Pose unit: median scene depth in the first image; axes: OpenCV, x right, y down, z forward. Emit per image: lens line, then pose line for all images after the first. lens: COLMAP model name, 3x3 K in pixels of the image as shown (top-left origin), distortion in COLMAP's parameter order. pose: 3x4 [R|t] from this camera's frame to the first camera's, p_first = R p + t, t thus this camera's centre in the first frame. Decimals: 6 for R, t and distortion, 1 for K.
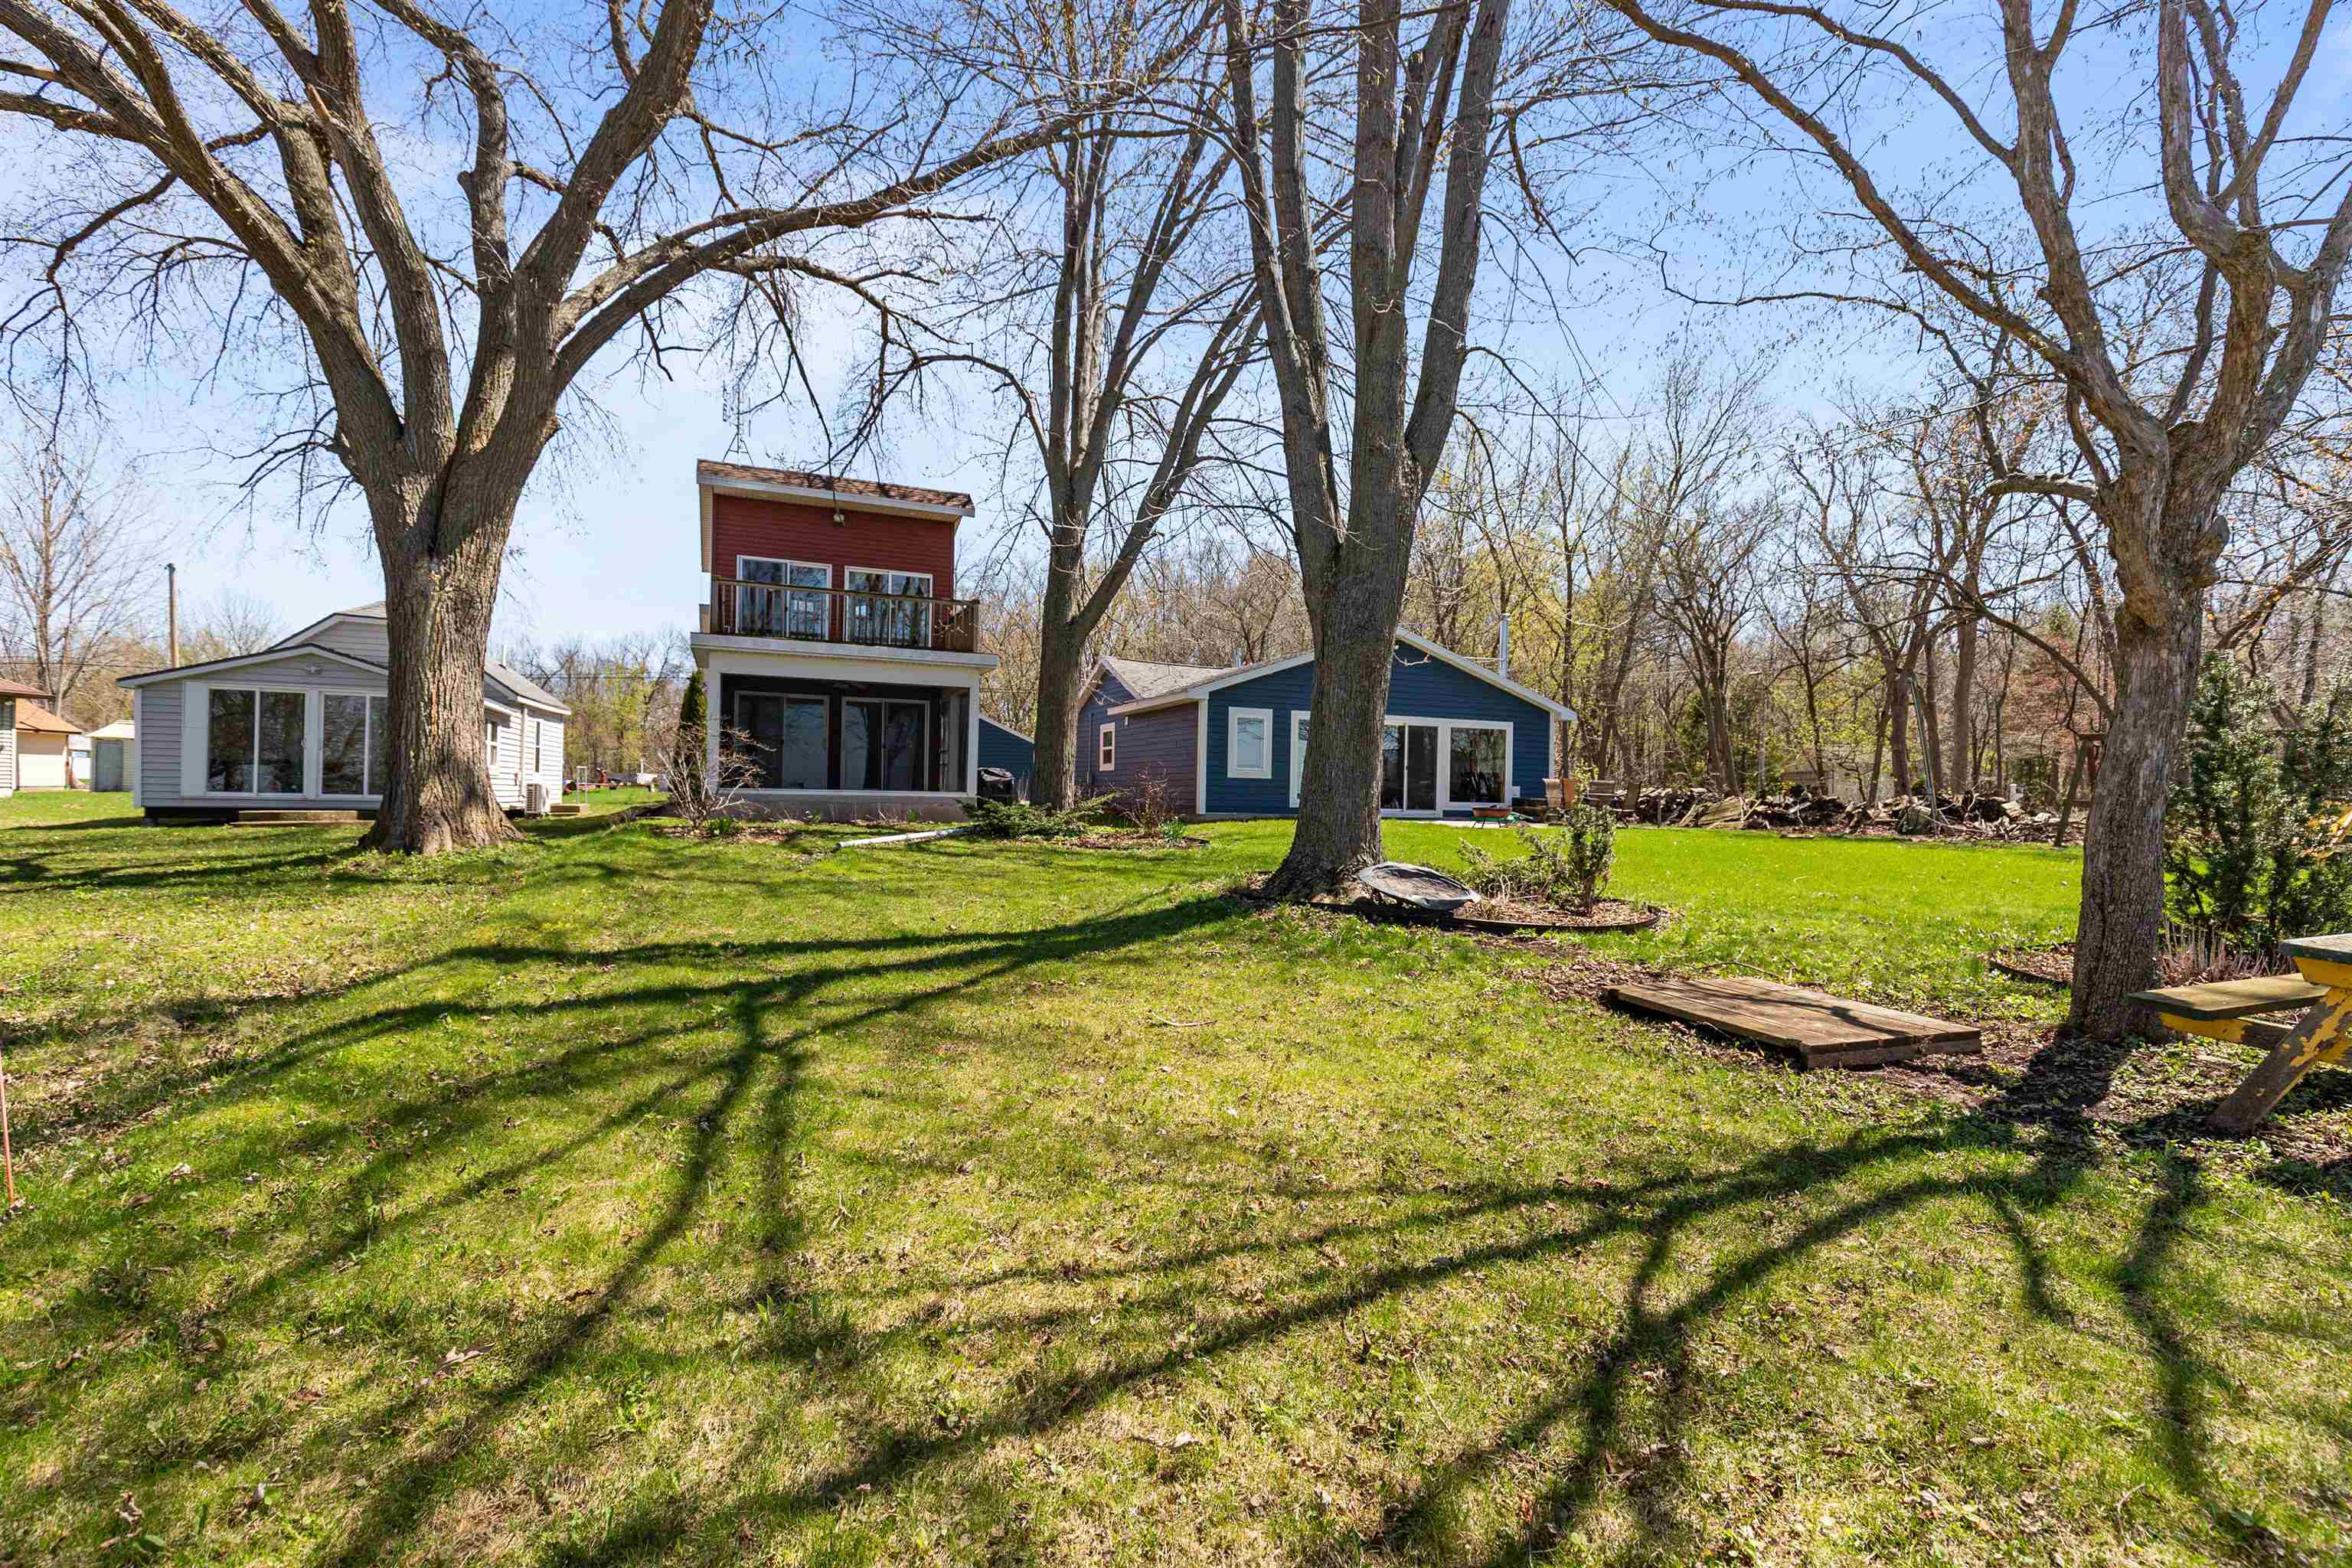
lens RADIAL K [[1067.9, 0, 1176.0], [0, 1067.9, 784.0], [0, 0, 1]] dist [0.017478, -0.000014]
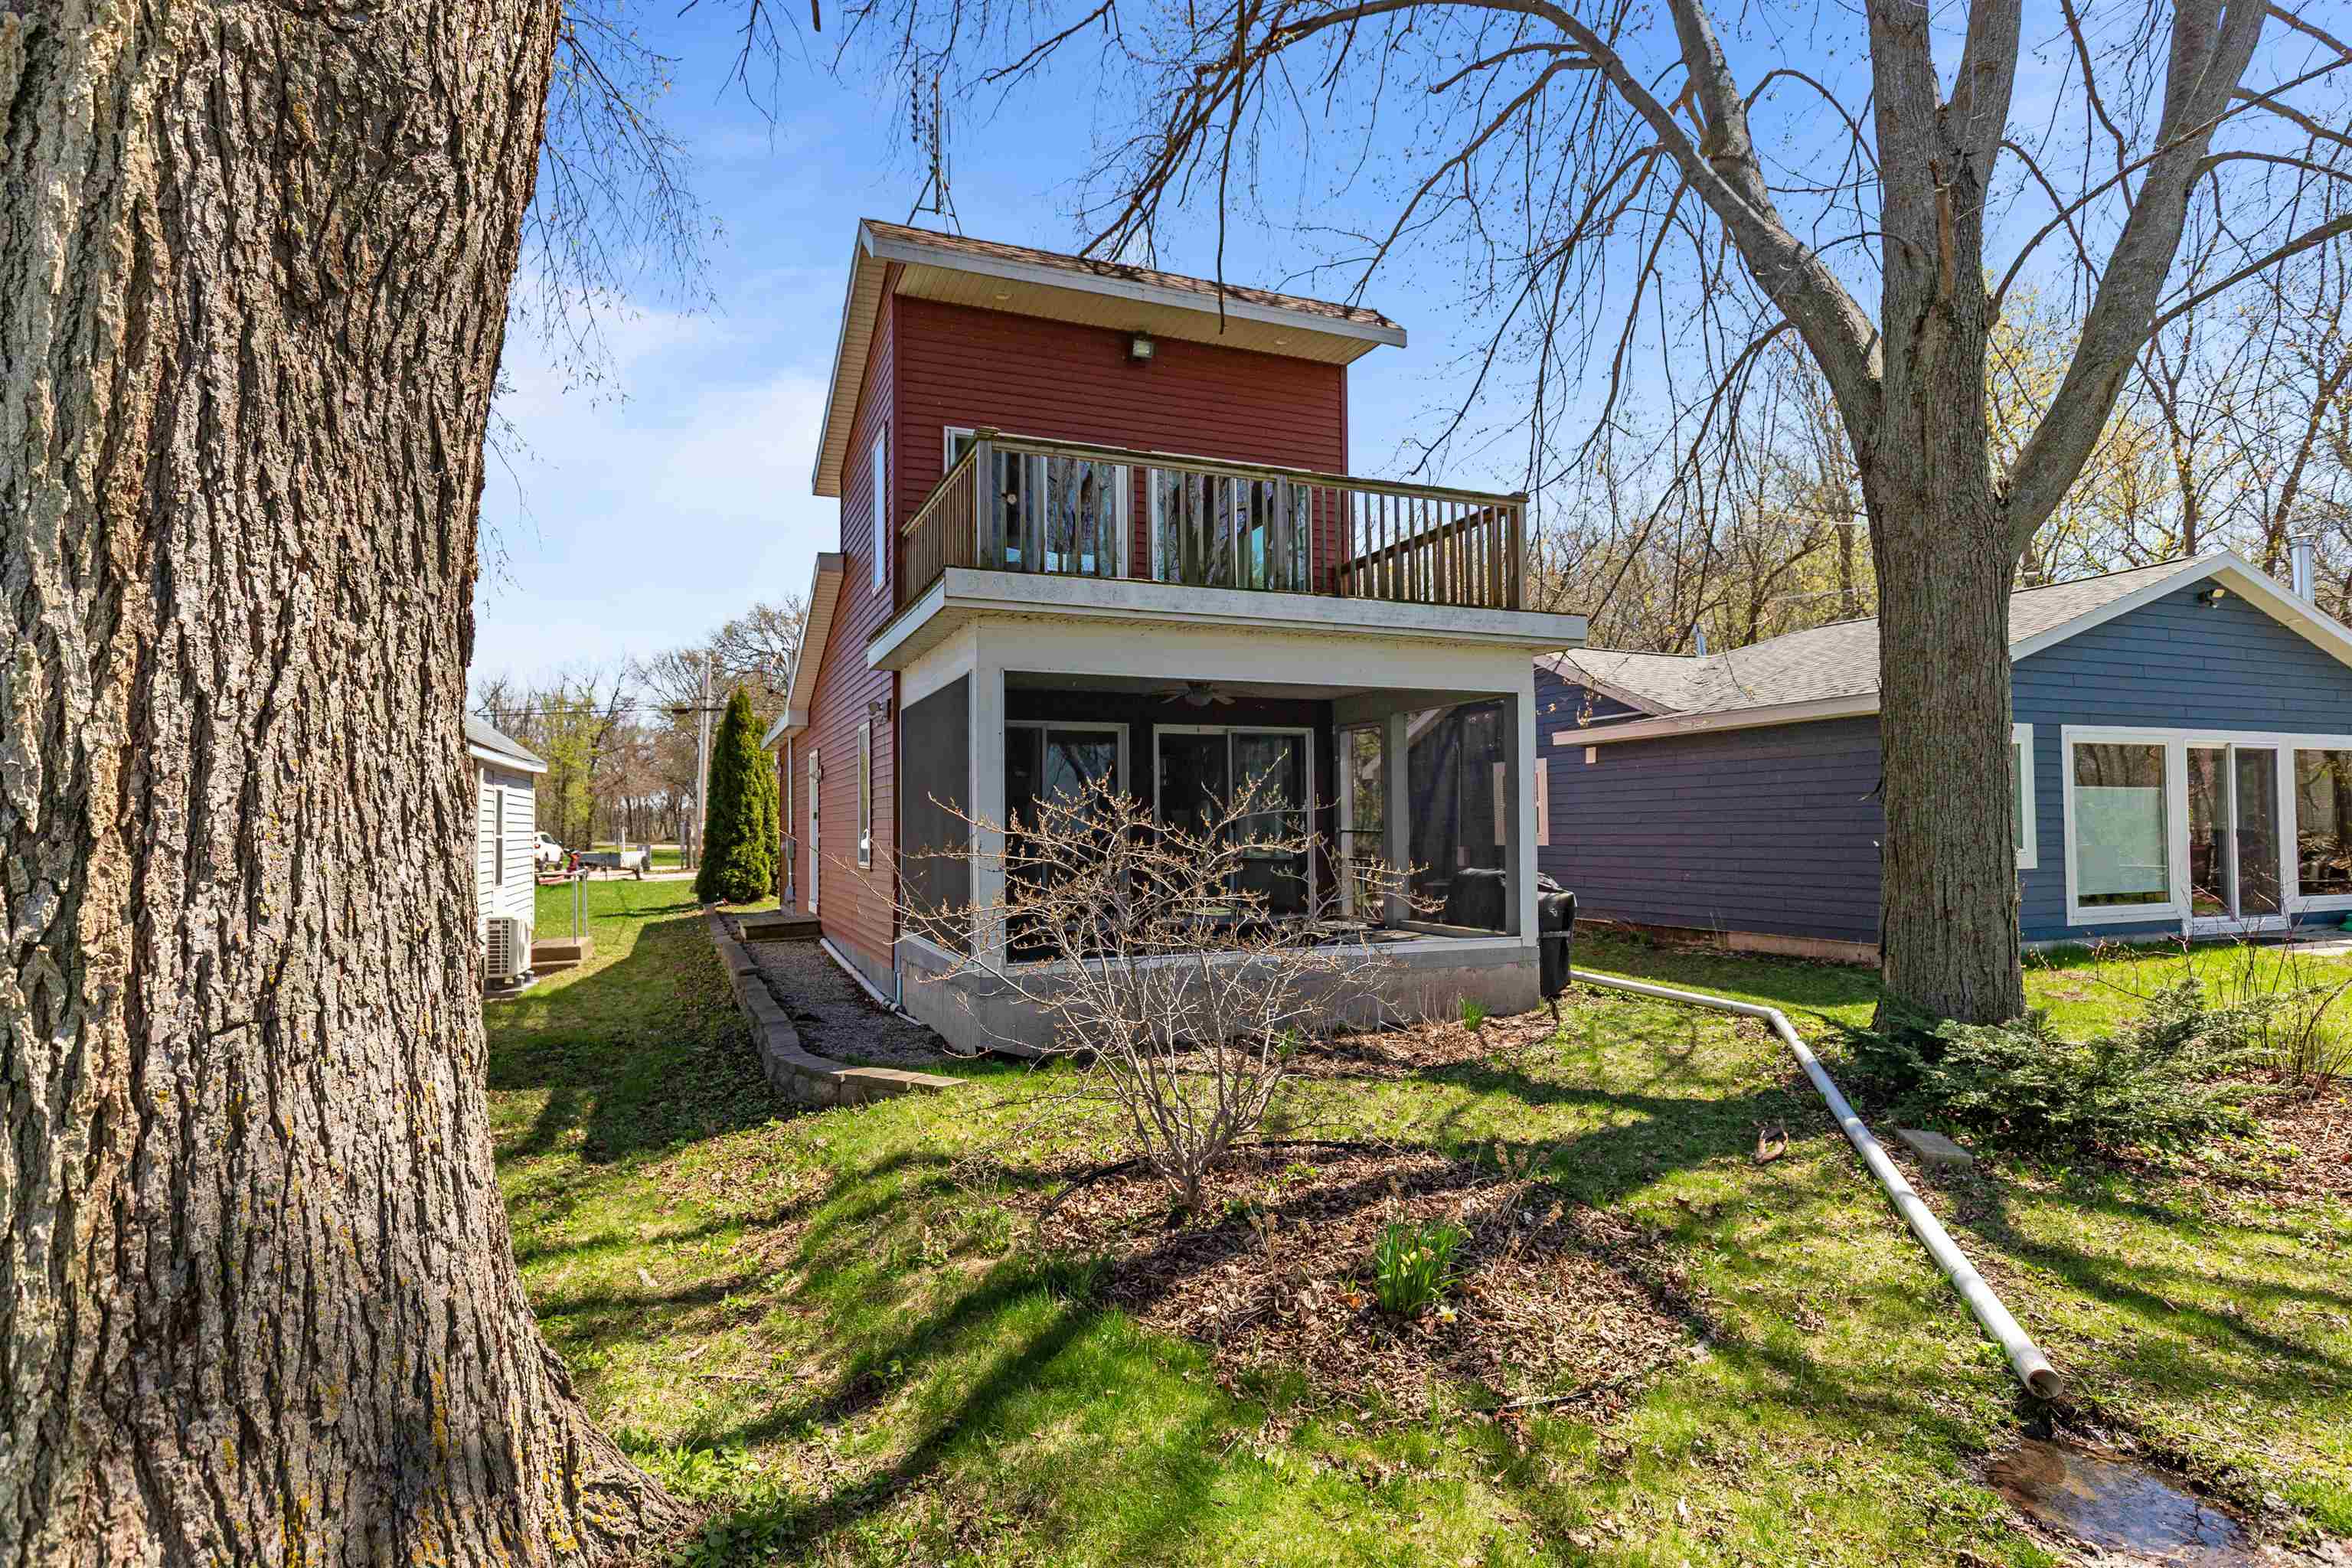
lens RADIAL K [[1226.9, 0, 1176.0], [0, 1226.9, 784.0], [0, 0, 1]] dist [-0.000901, 0.000862]
pose [[0.999569, -0.029283, 0.002111, -0.309545], [0.029333, 0.999139, -0.029348, -0.040030], [-0.001250, 0.029397, 0.999567, 0.467381]]
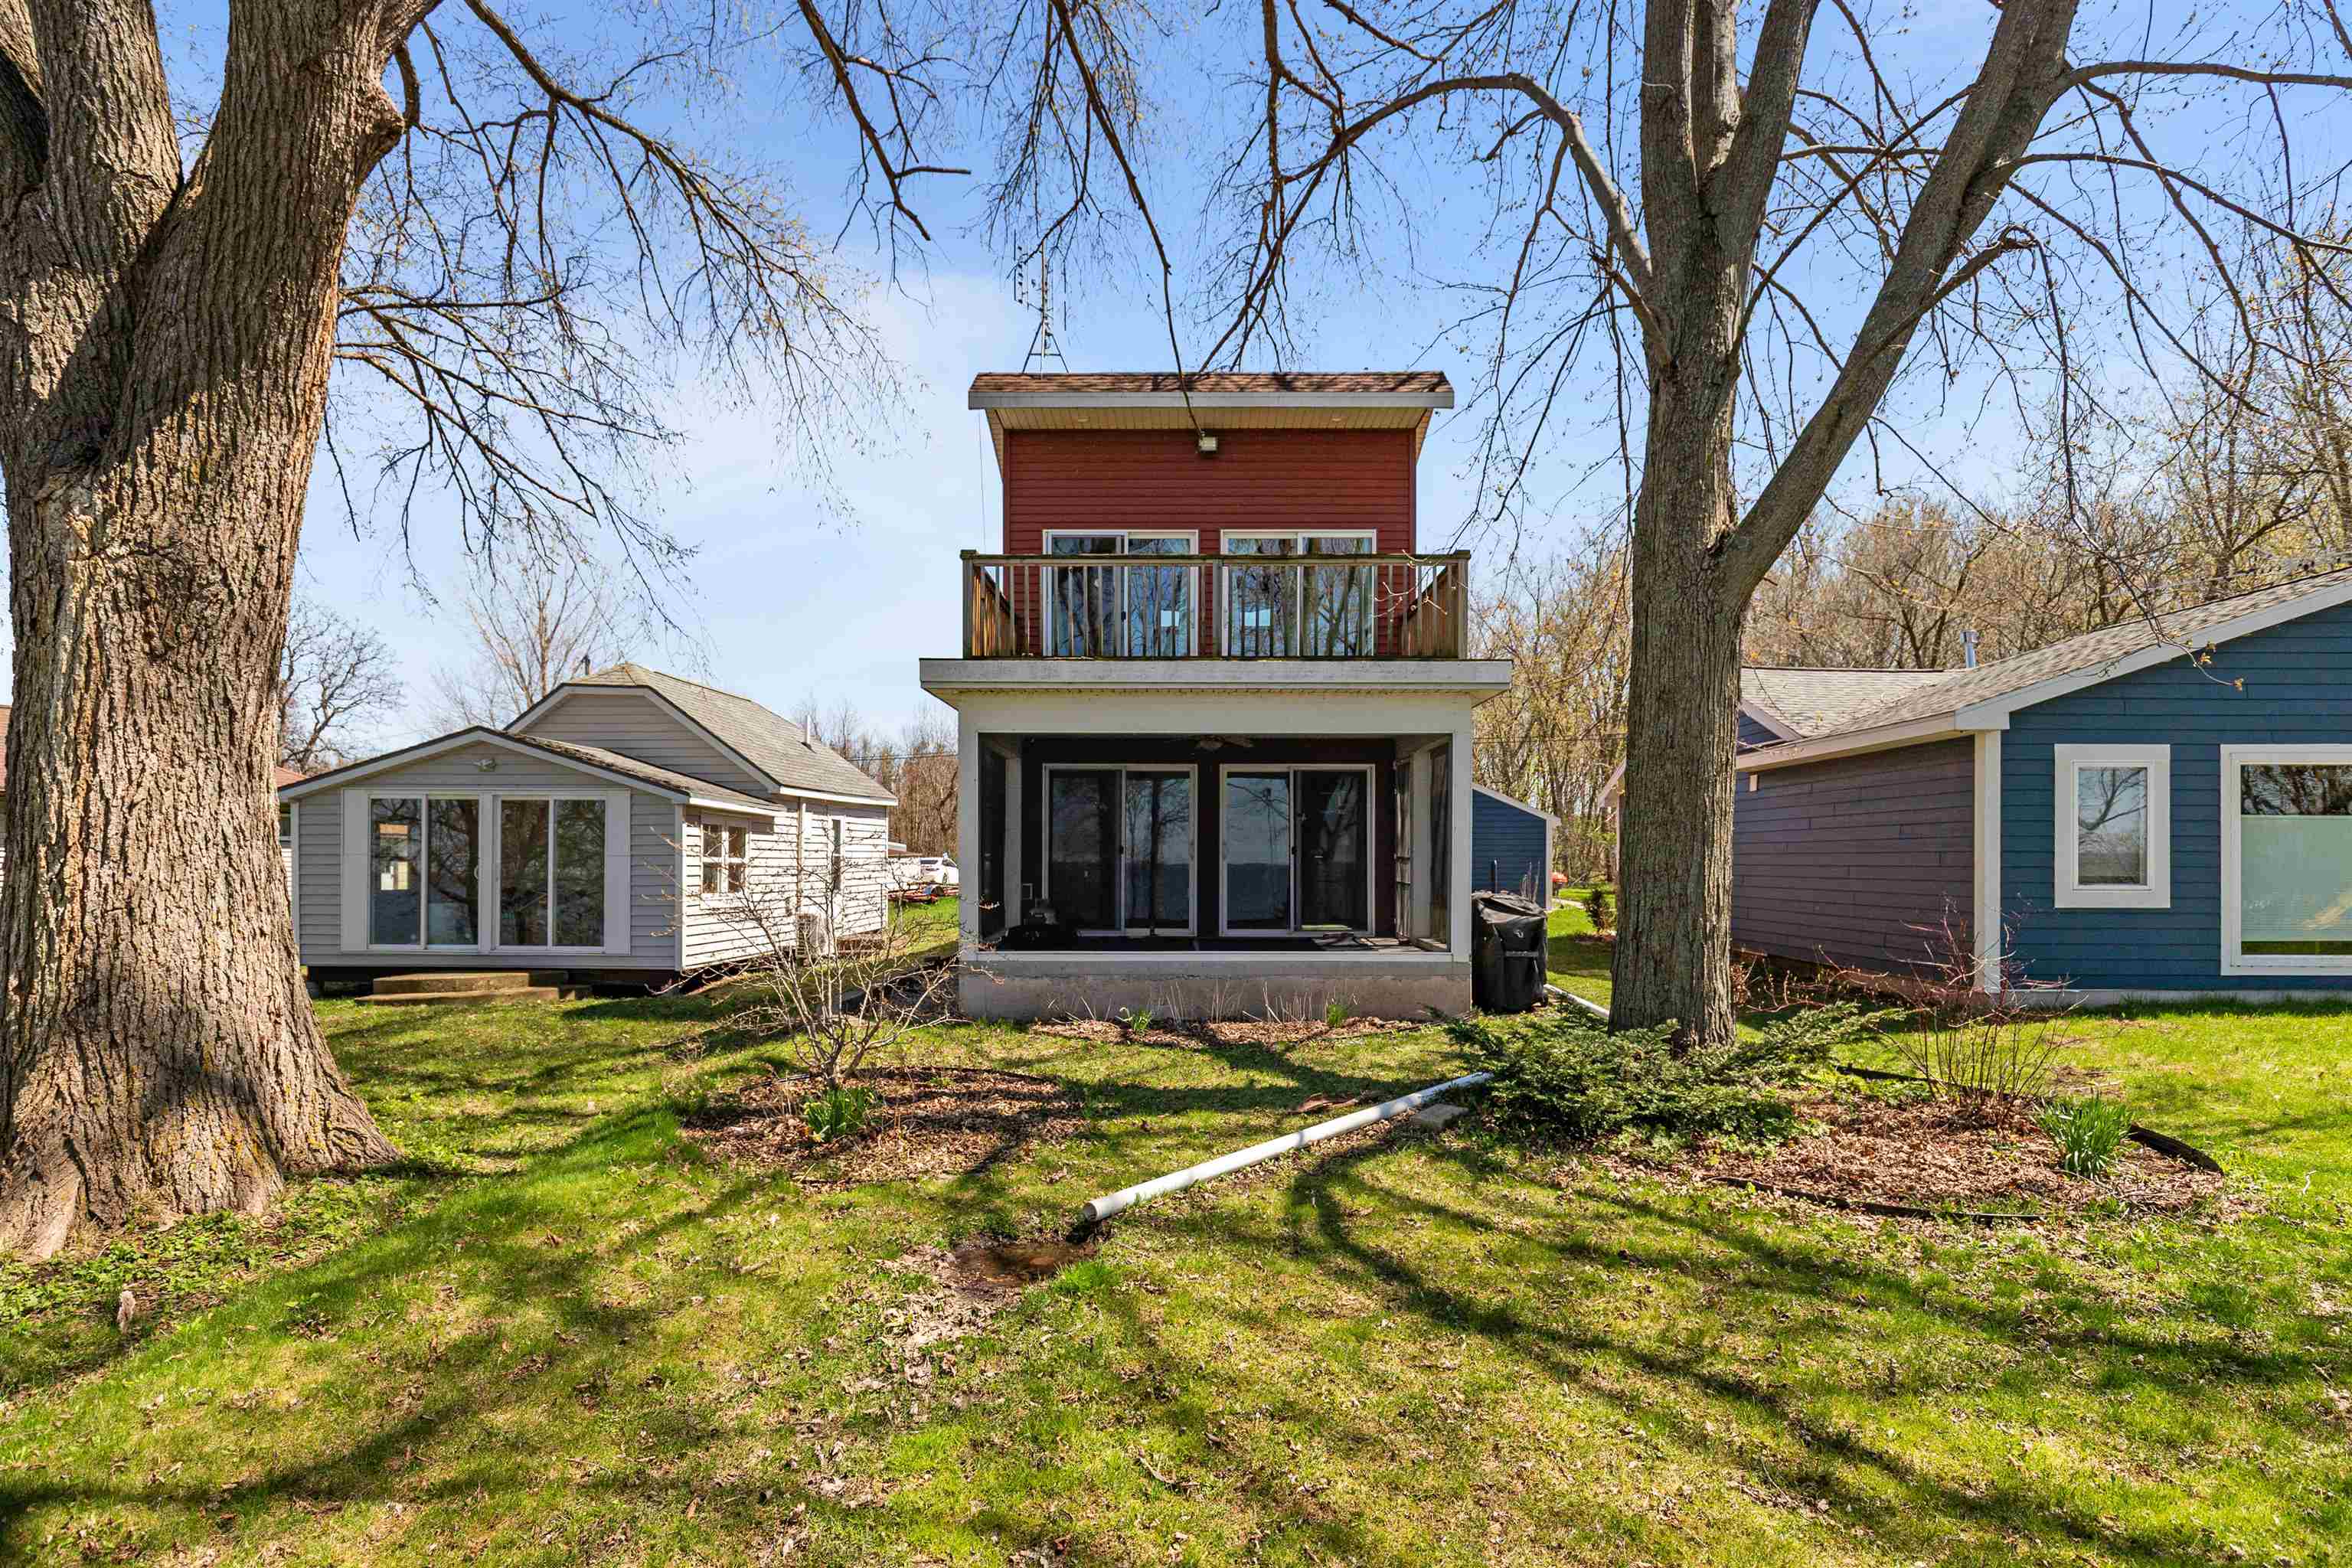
lens RADIAL K [[1240.2, 0, 1170.5], [0, 1240.2, 843.4], [0, 0, 1]] dist [0.000659, -0.001518]
pose [[0.918471, -0.022278, -0.394860, -0.083813], [0.019373, 0.999748, -0.011345, -0.034510], [0.395013, 0.002771, 0.918671, 0.405669]]
